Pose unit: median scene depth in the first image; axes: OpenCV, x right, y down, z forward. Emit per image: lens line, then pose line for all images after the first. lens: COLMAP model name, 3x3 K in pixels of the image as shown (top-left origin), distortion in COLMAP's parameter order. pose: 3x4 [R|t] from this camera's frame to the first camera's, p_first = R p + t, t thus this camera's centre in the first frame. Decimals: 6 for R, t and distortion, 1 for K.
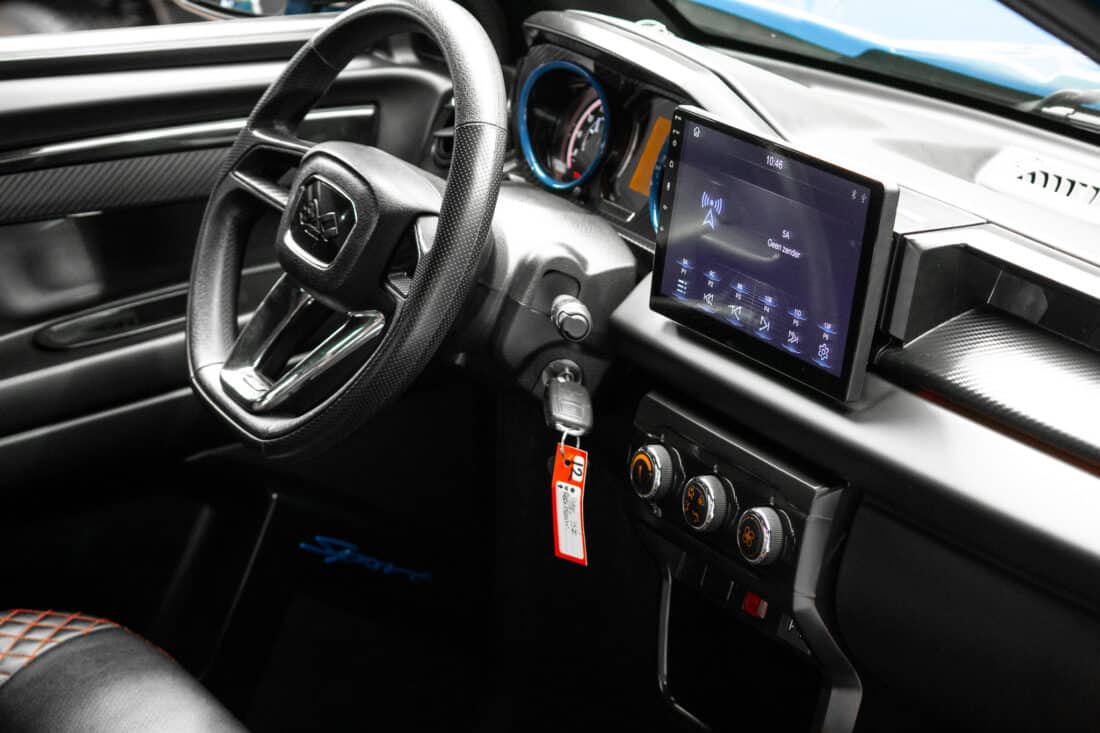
lens RADIAL K [[3361.2, 0, 550.0], [0, 3361.2, 366.5], [0, 0, 1]] dist [-0.206088, -2.370313]
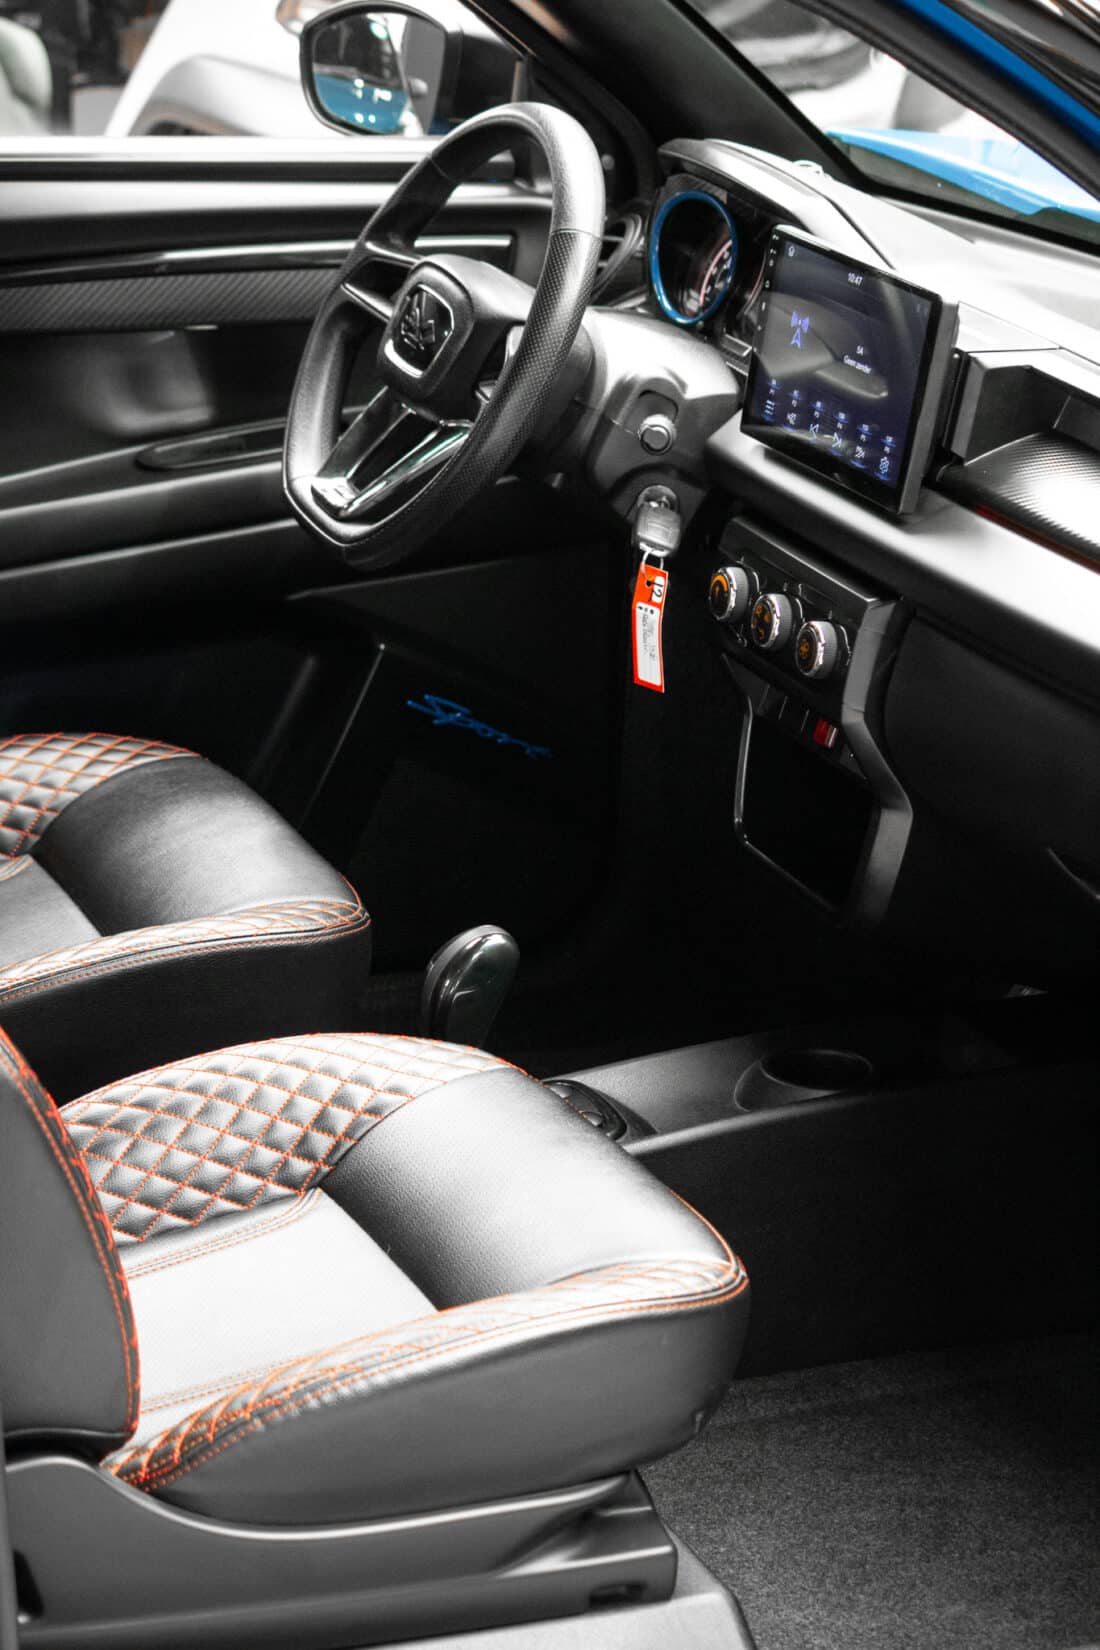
lens RADIAL K [[5041.8, 0, 550.0], [0, 5041.8, 825.0], [0, 0, 1]] dist [-0.206088, -2.370313]
pose [[0.992848, 0.063965, -0.100805, 0.127173], [-0.064314, 0.997930, -0.000214, 0.099293], [0.100582, 0.006695, 0.994906, -0.459759]]
